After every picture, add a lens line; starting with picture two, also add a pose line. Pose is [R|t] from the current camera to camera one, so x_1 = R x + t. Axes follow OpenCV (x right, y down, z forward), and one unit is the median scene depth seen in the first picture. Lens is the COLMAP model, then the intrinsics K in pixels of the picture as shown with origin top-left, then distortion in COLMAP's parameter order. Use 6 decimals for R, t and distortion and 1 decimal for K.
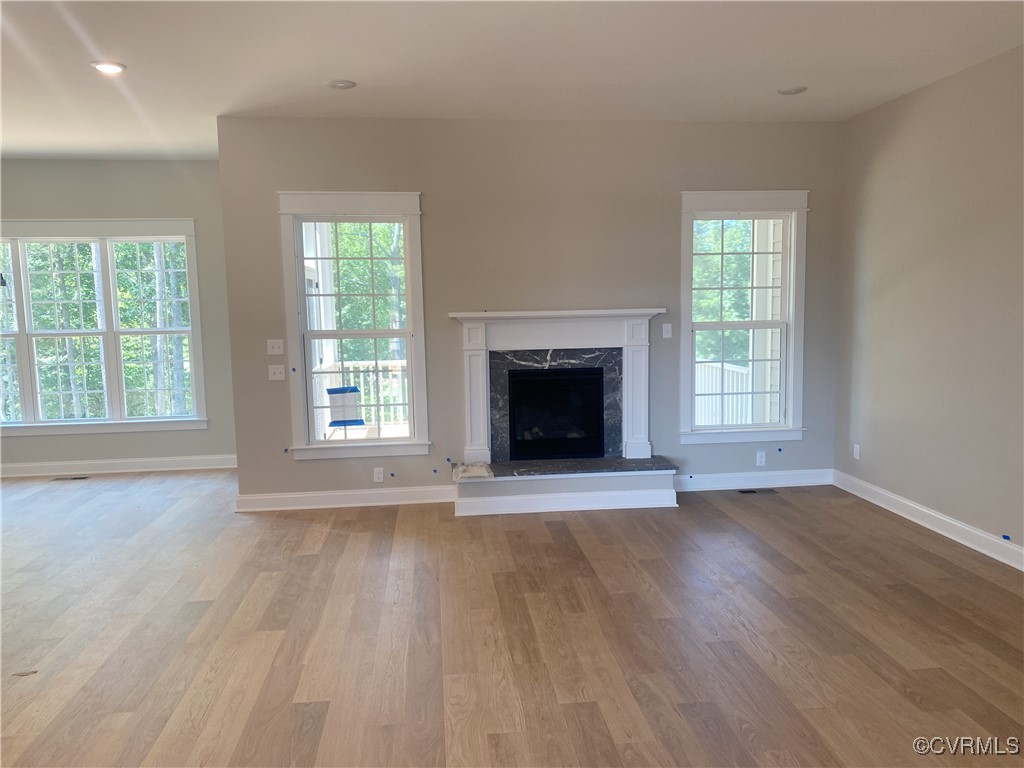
lens RADIAL K [[783.1, 0, 514.3], [0, 783.1, 391.7], [0, 0, 1]] dist [0.057168, -0.058050]
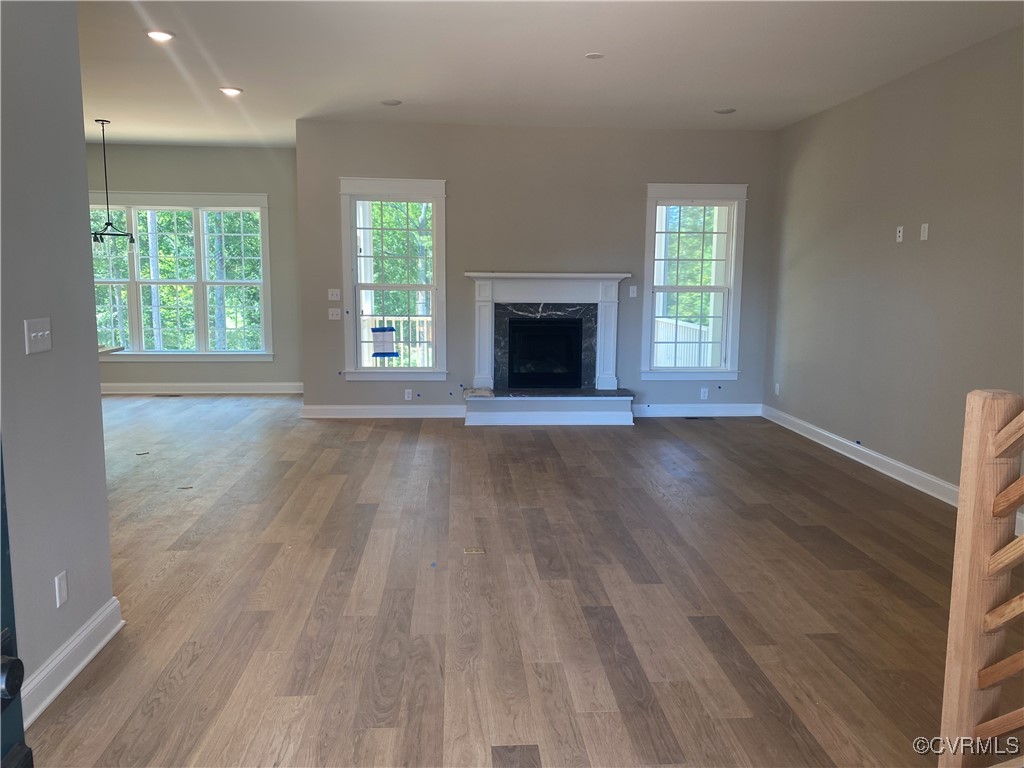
lens RADIAL K [[783.1, 0, 515.5], [0, 783.1, 381.4], [0, 0, 1]] dist [0.057168, -0.058050]
pose [[0.999146, 0.031209, -0.027097, 0.042944], [-0.030671, 0.999329, 0.020042, 0.053149], [0.027704, -0.019194, 0.999432, -0.316347]]
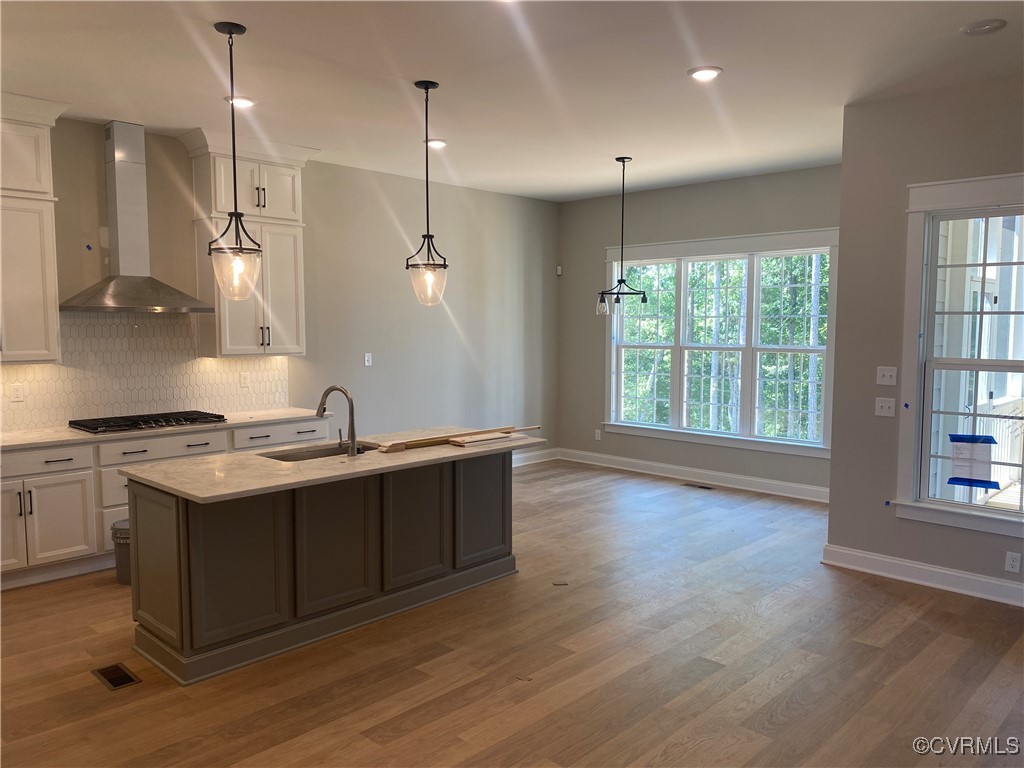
lens RADIAL K [[783.1, 0, 529.2], [0, 783.1, 390.4], [0, 0, 1]] dist [0.057168, -0.058050]
pose [[0.654079, 0.086151, -0.751505, 0.072562], [-0.101034, 0.994541, 0.026077, -0.025289], [0.749649, 0.058872, 0.659212, 0.178528]]
